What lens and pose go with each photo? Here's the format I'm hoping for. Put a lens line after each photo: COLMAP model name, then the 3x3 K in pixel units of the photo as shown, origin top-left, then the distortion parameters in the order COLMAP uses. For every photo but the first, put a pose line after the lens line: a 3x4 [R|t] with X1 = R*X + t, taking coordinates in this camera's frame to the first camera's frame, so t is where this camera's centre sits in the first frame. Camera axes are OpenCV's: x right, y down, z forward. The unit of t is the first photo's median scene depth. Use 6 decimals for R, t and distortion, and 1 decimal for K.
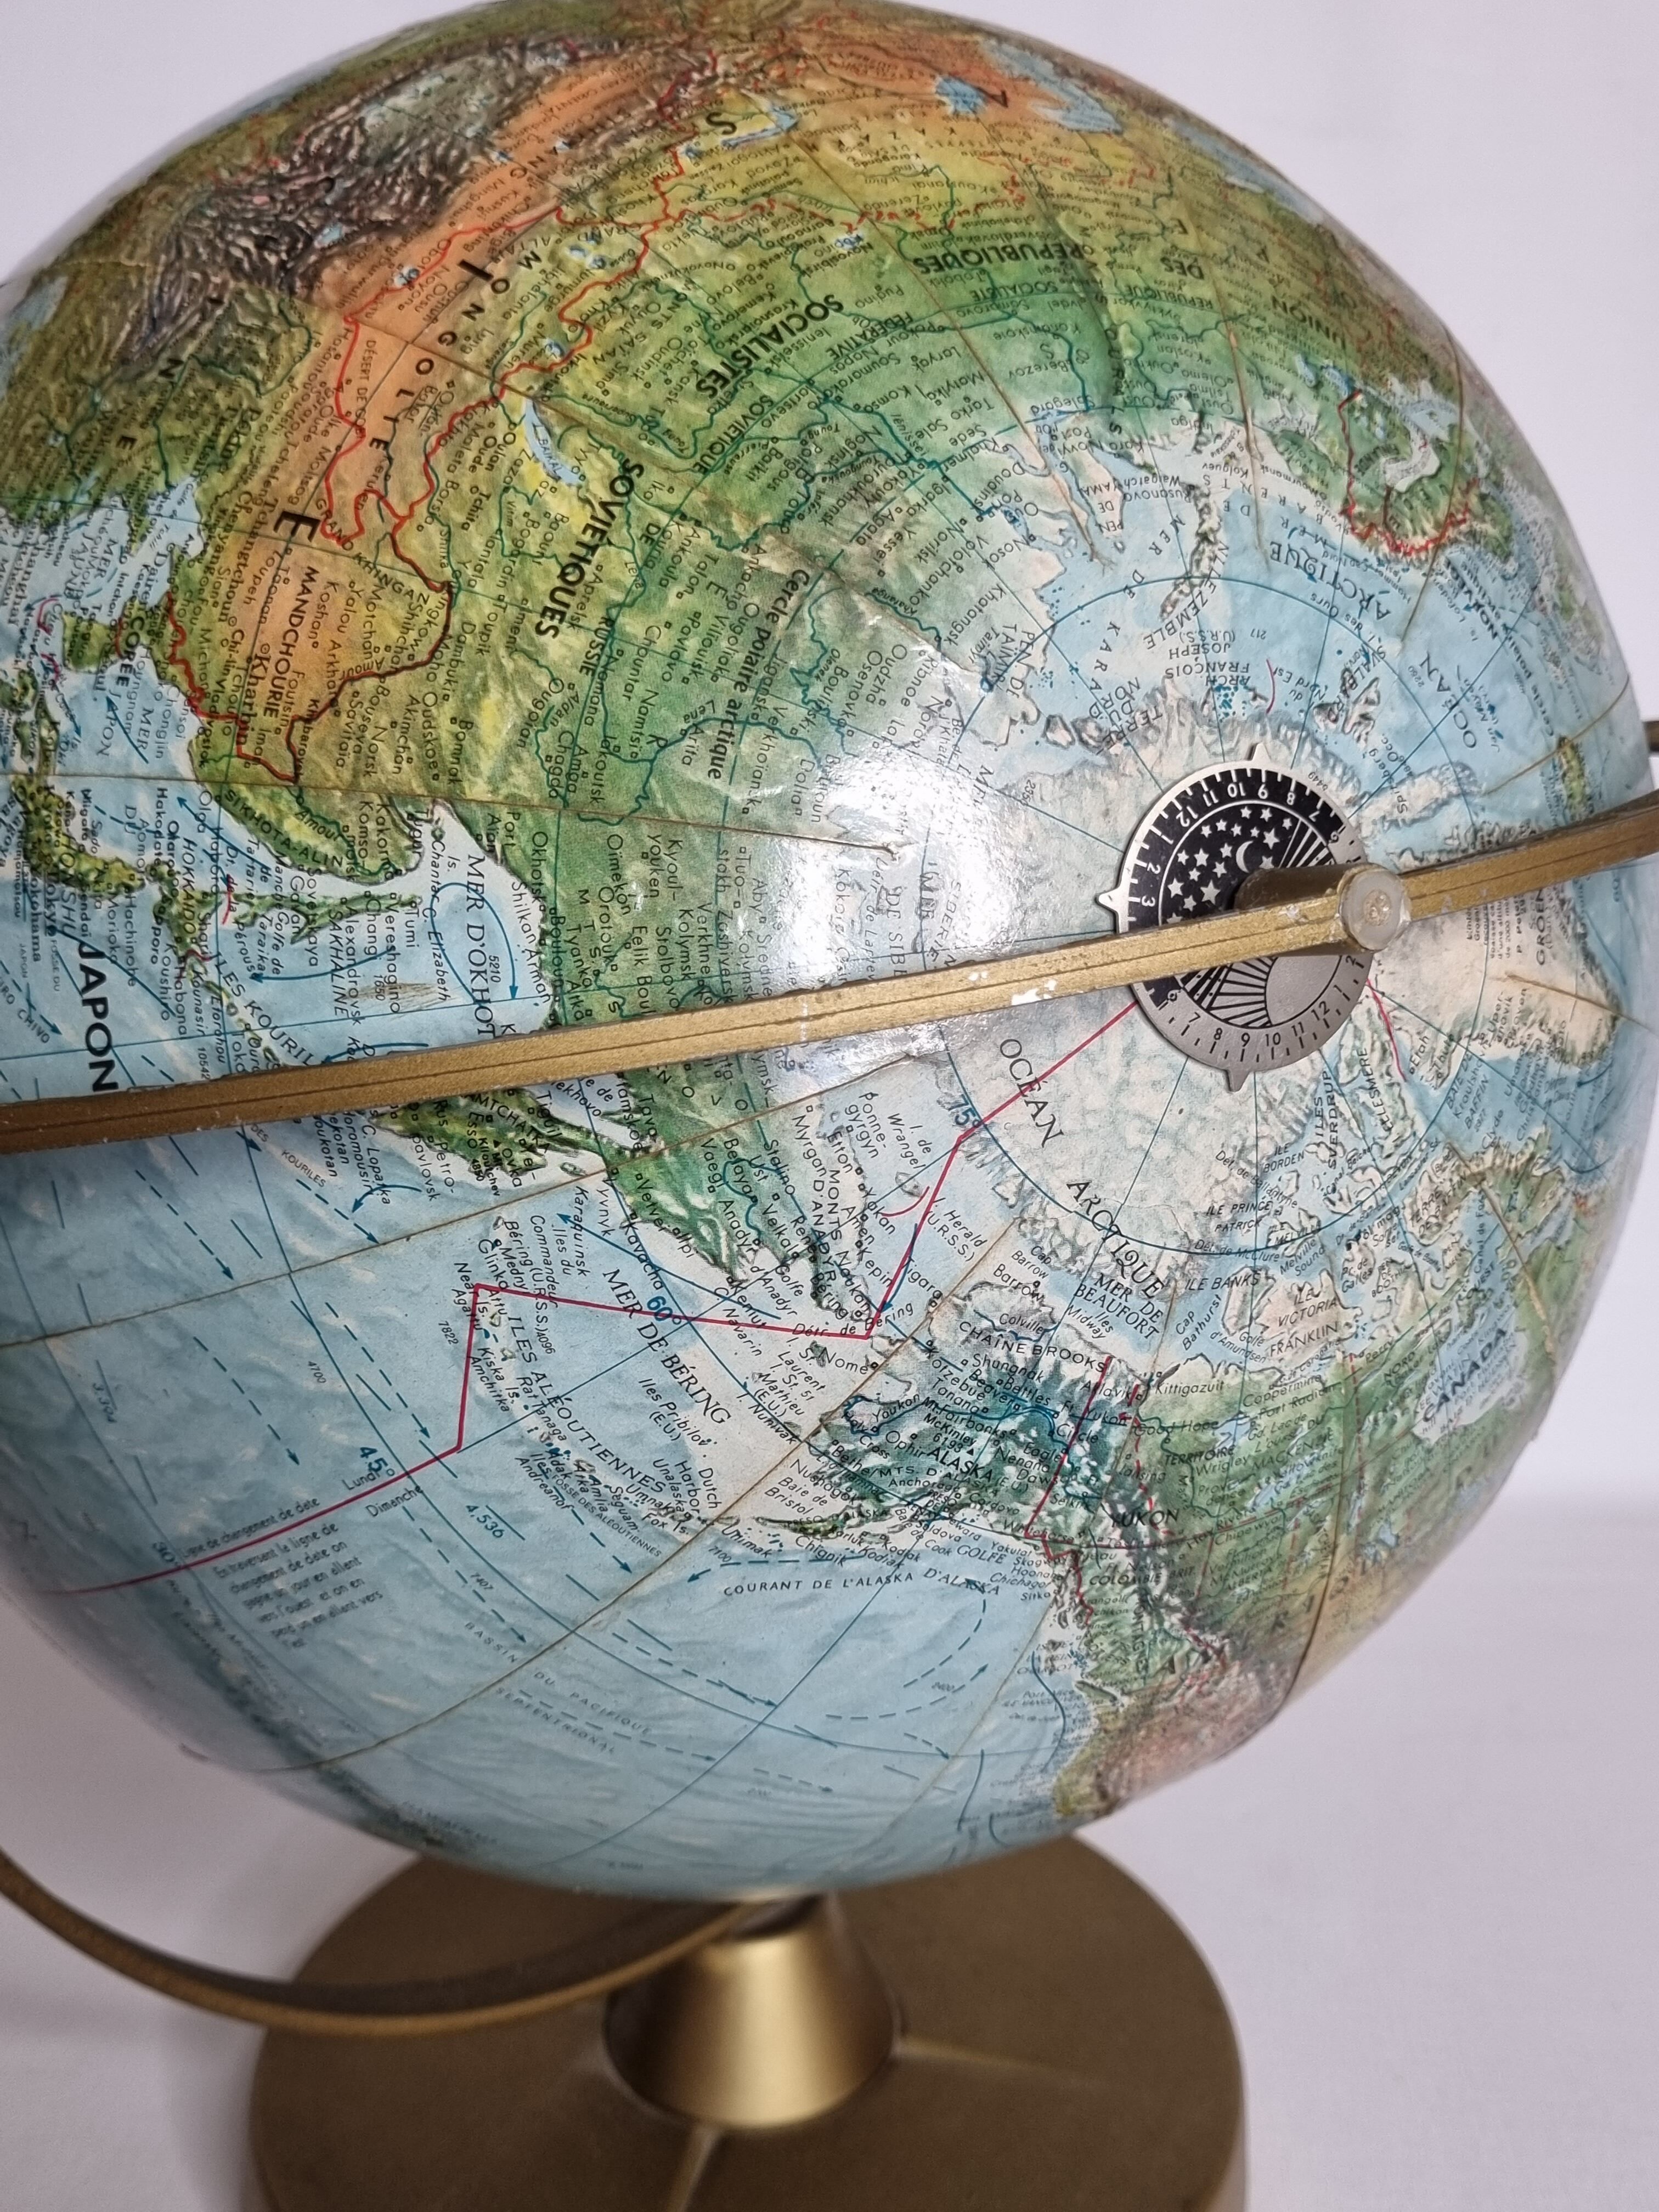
lens RADIAL K [[2430.8, 0, 852.8], [0, 2430.8, 1117.1], [0, 0, 1]] dist [-0.013809, 0.000000]
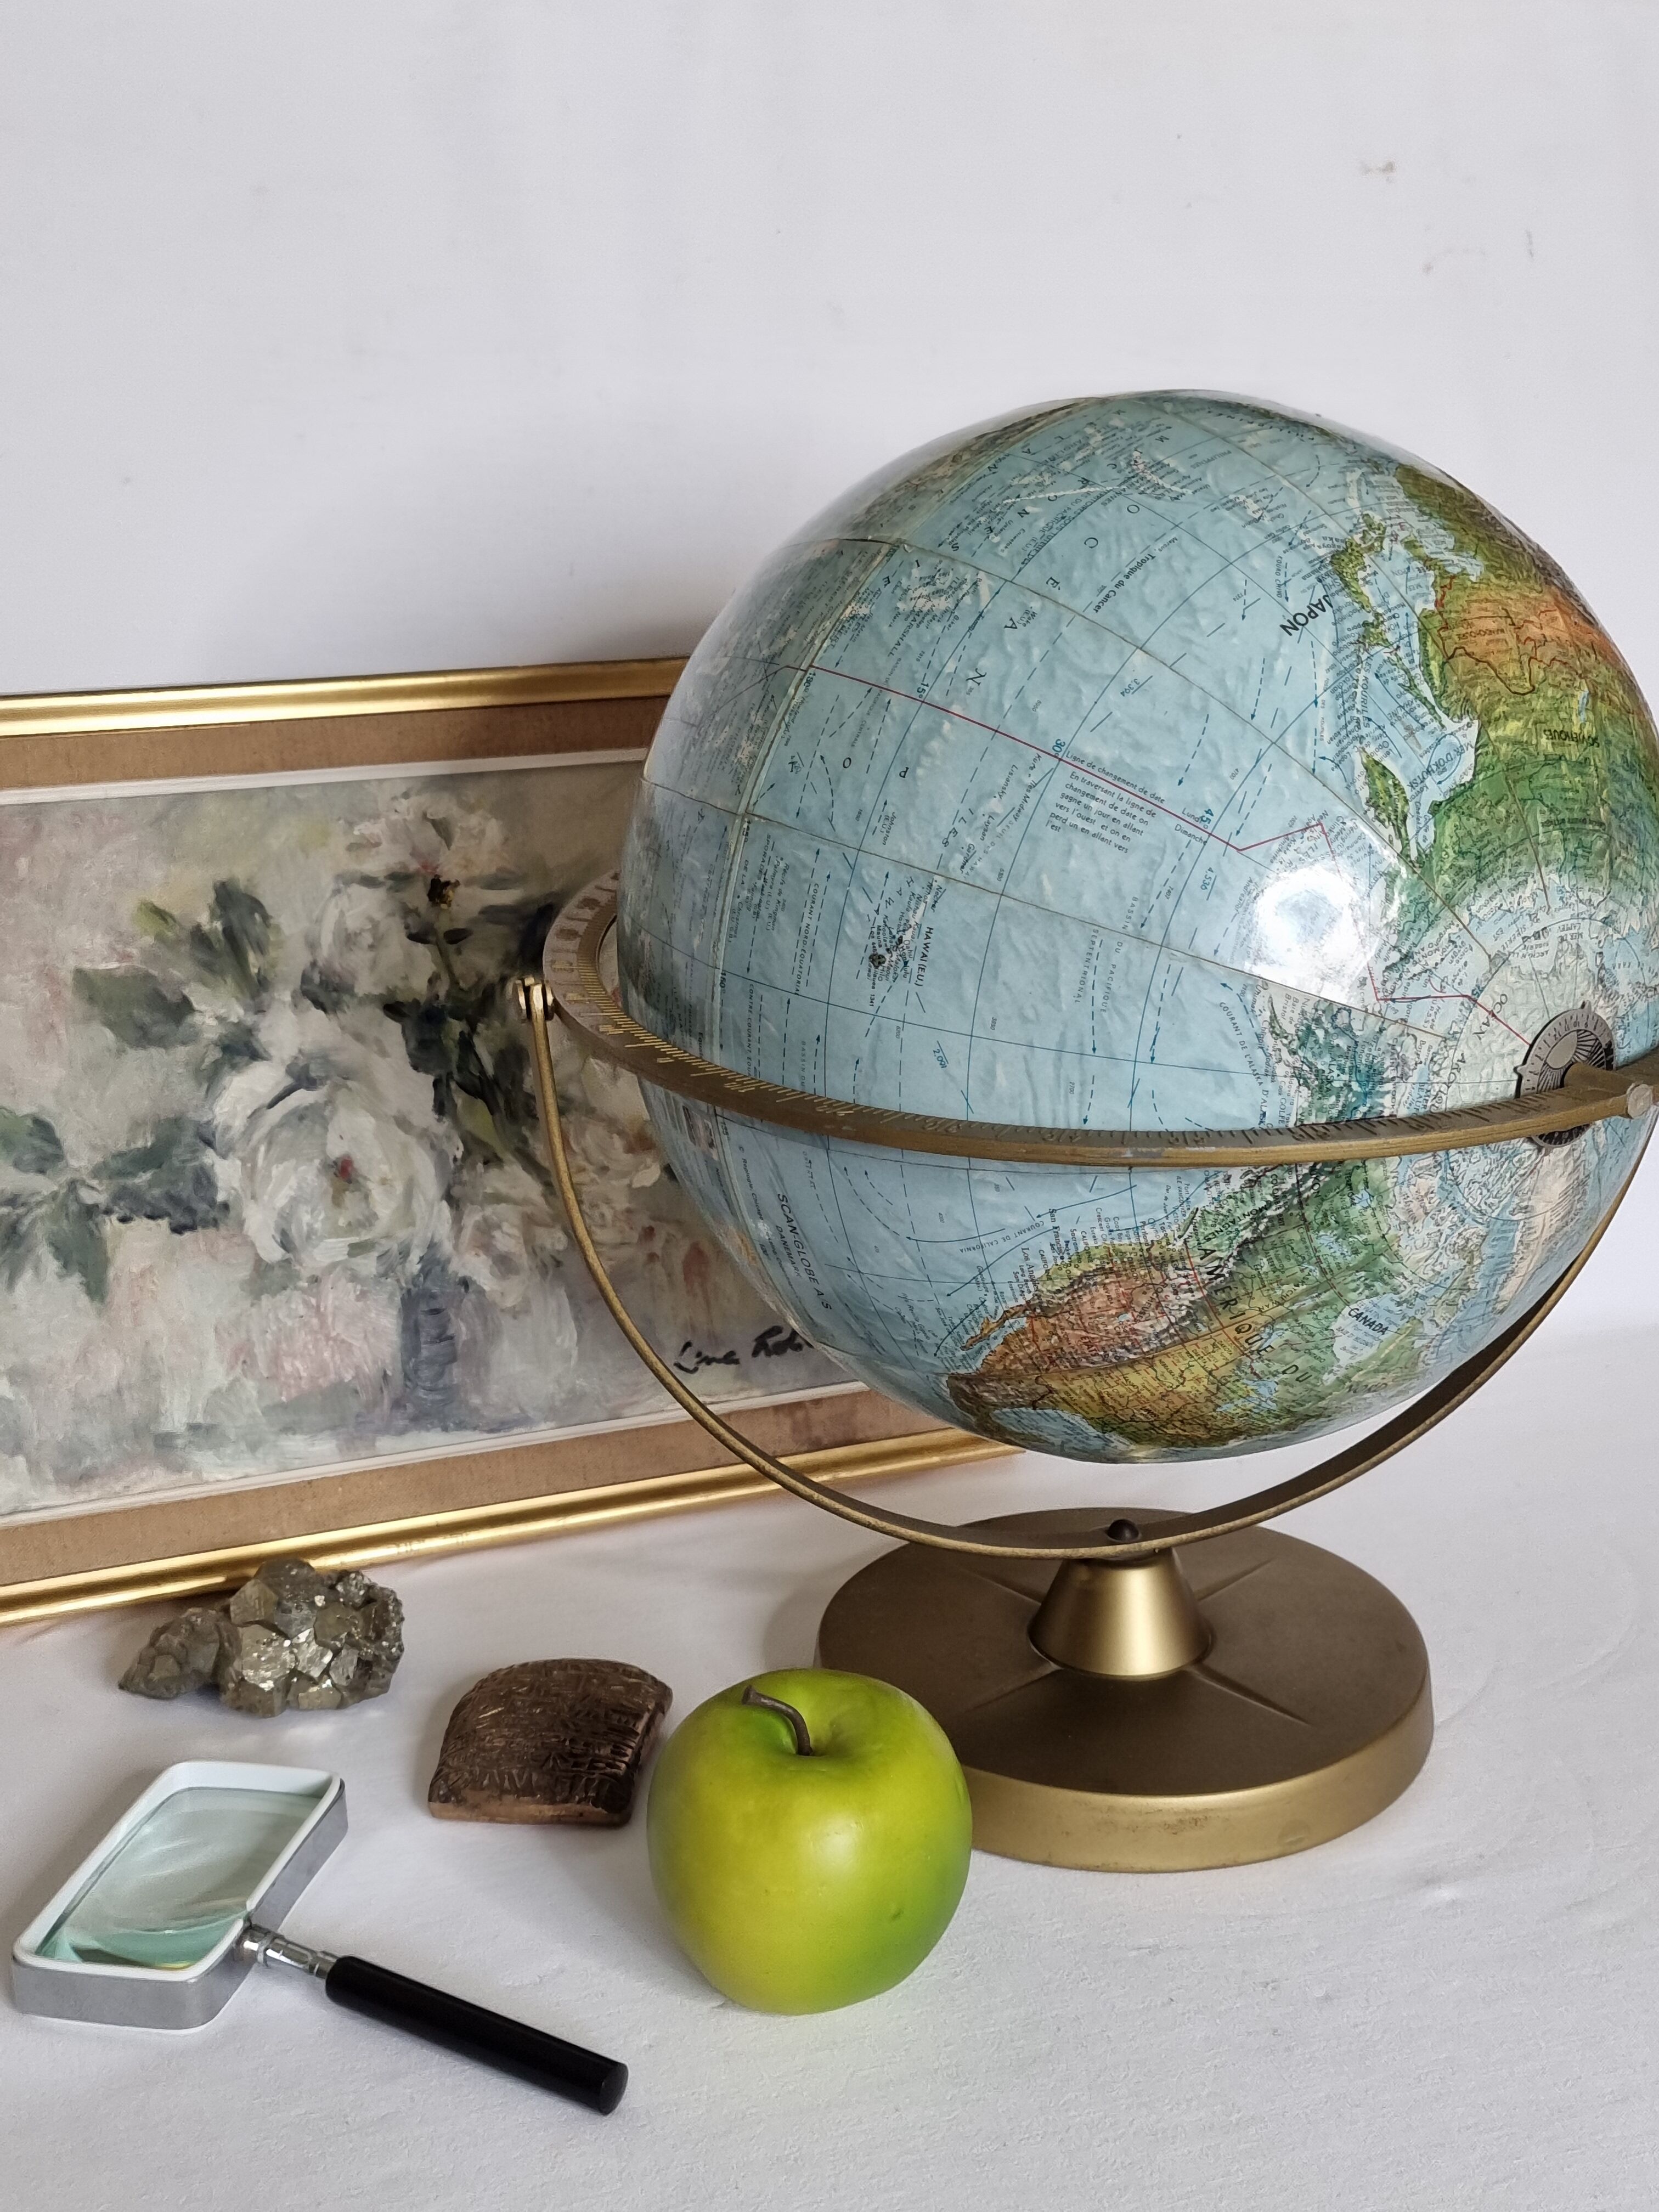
lens RADIAL K [[2738.4, 0, 833.8], [0, 2738.4, 1113.7], [0, 0, 1]] dist [0.007145, 0.000000]
pose [[0.448965, 0.885983, 0.116036, -0.391431], [-0.756204, 0.445917, -0.478868, 1.617497], [-0.476011, 0.127248, 0.870185, -0.828979]]
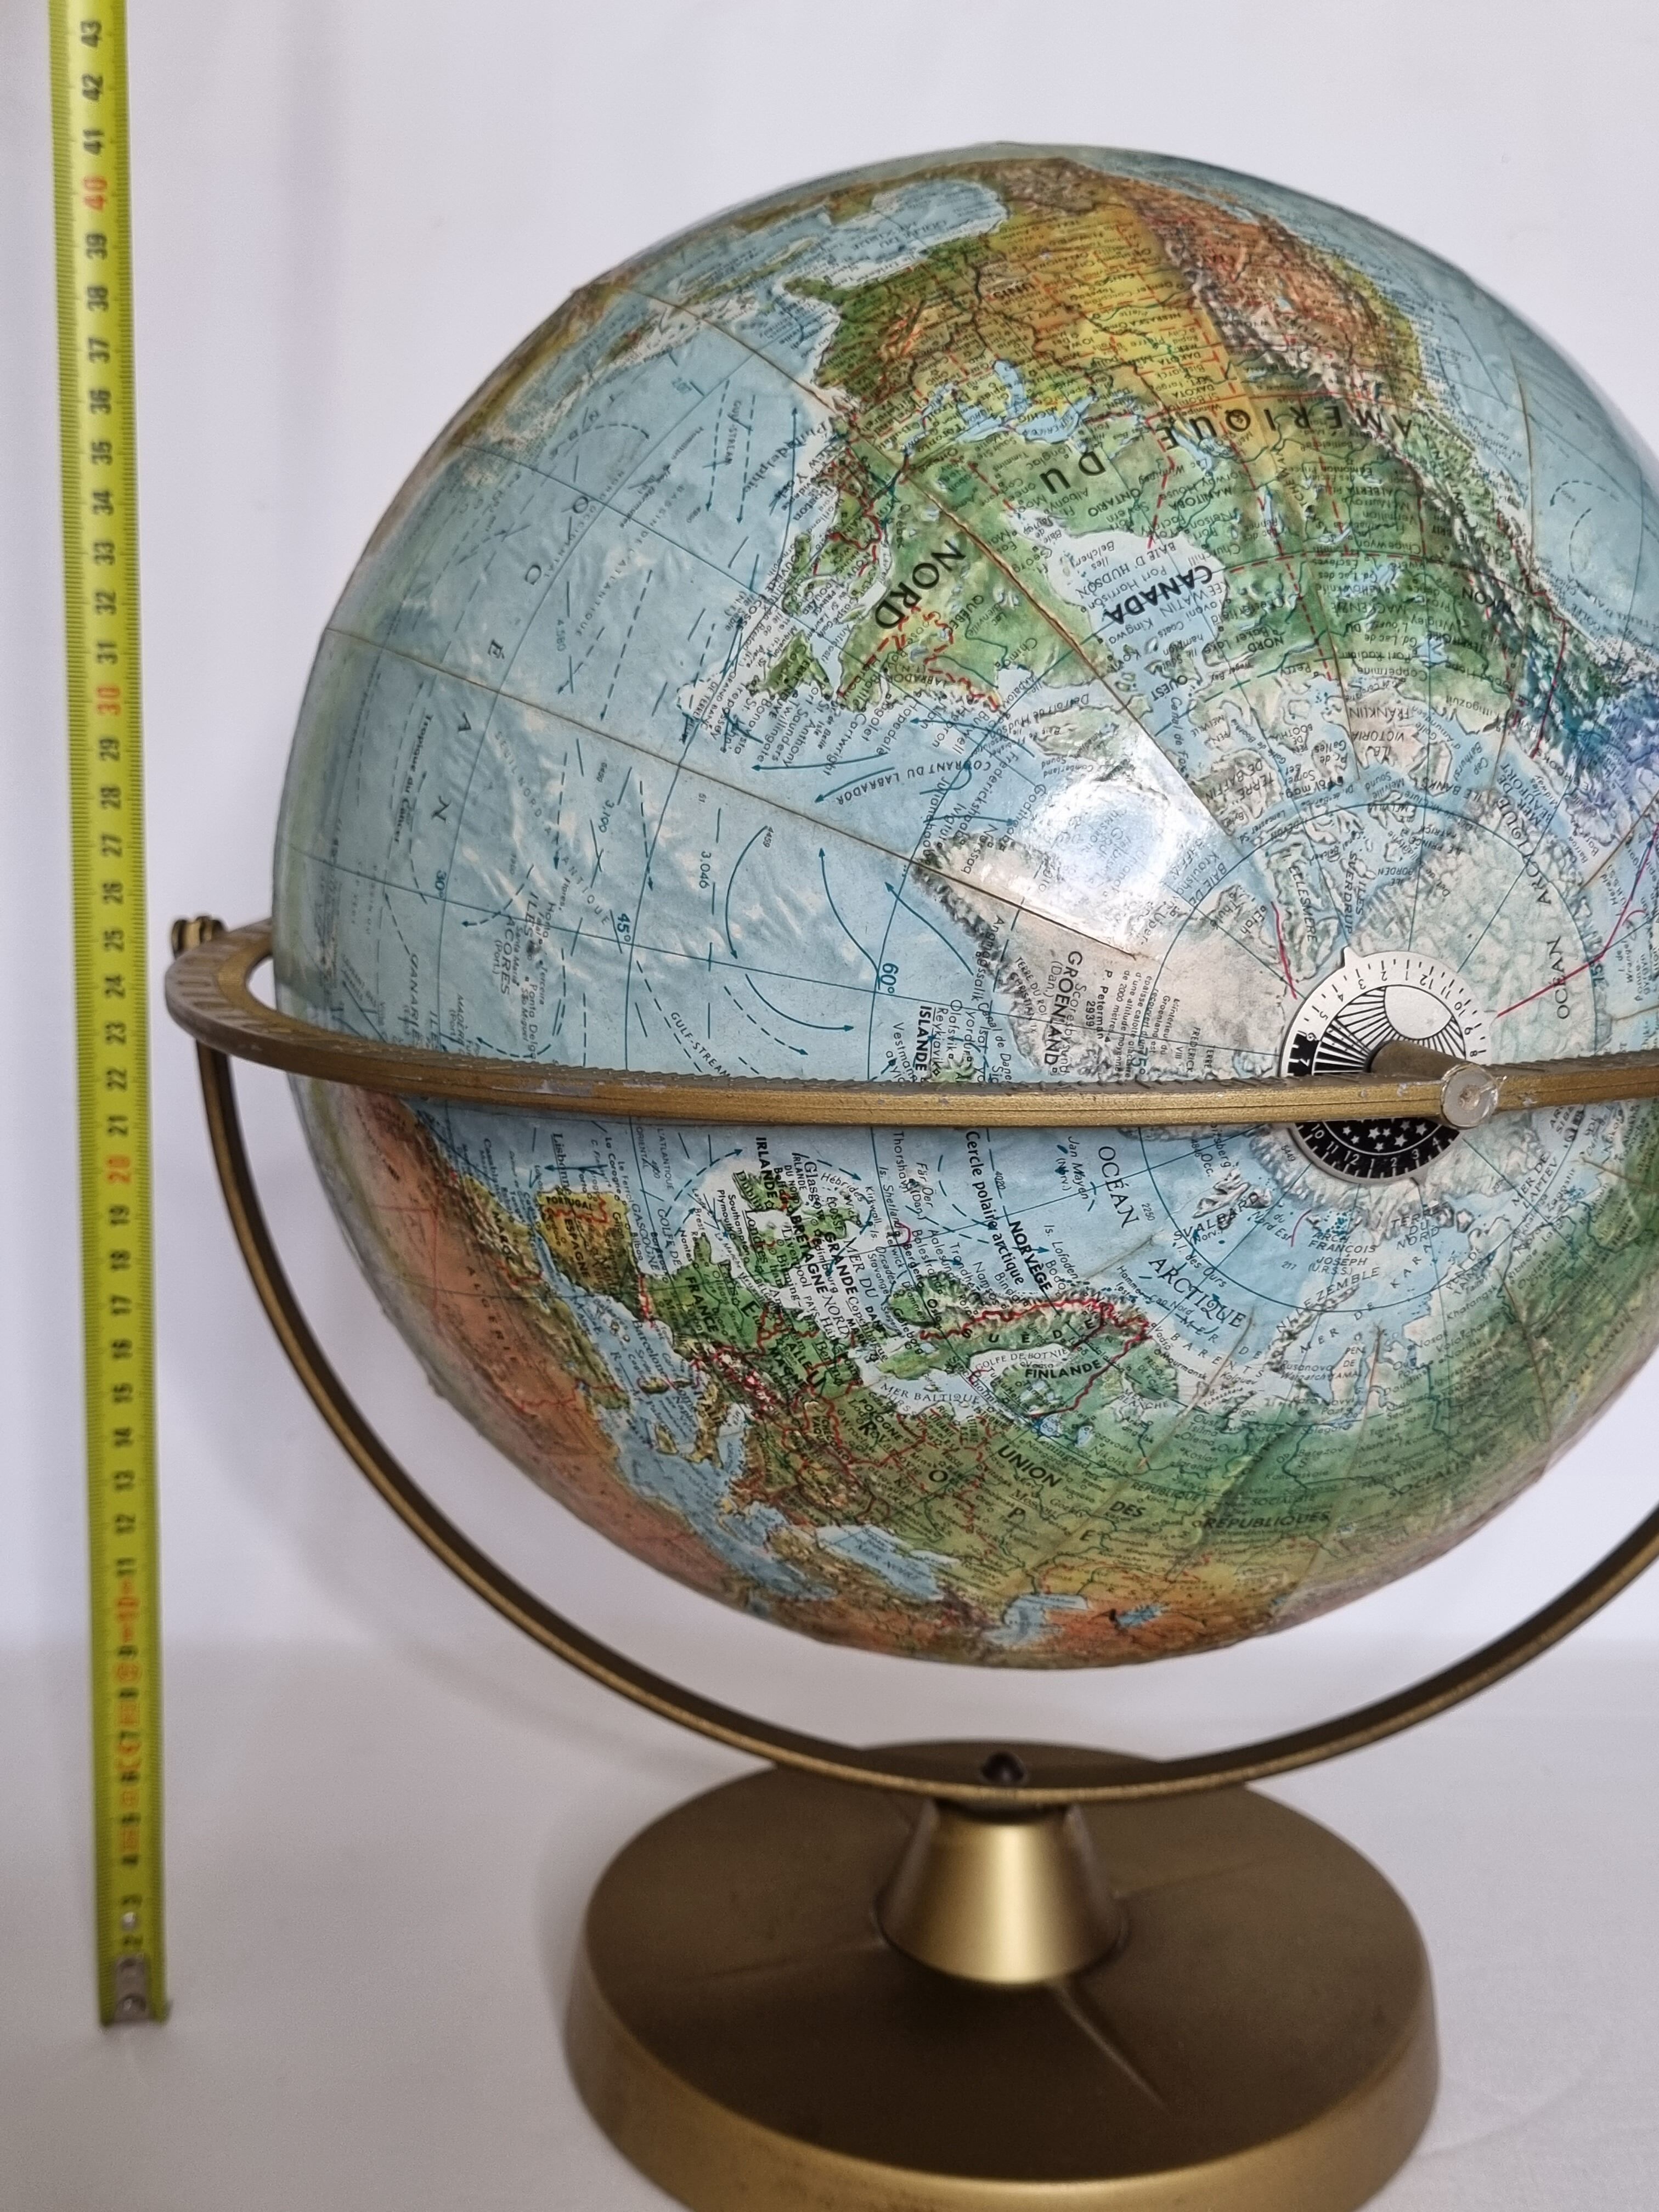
lens RADIAL K [[2430.8, 0, 828.4], [0, 2430.8, 1124.7], [0, 0, 1]] dist [-0.013809, 0.000000]
pose [[-0.695956, -0.097359, -0.711453, 1.311103], [0.288616, -0.945143, -0.152991, 0.001914], [-0.657530, -0.311812, 0.685878, 0.293662]]
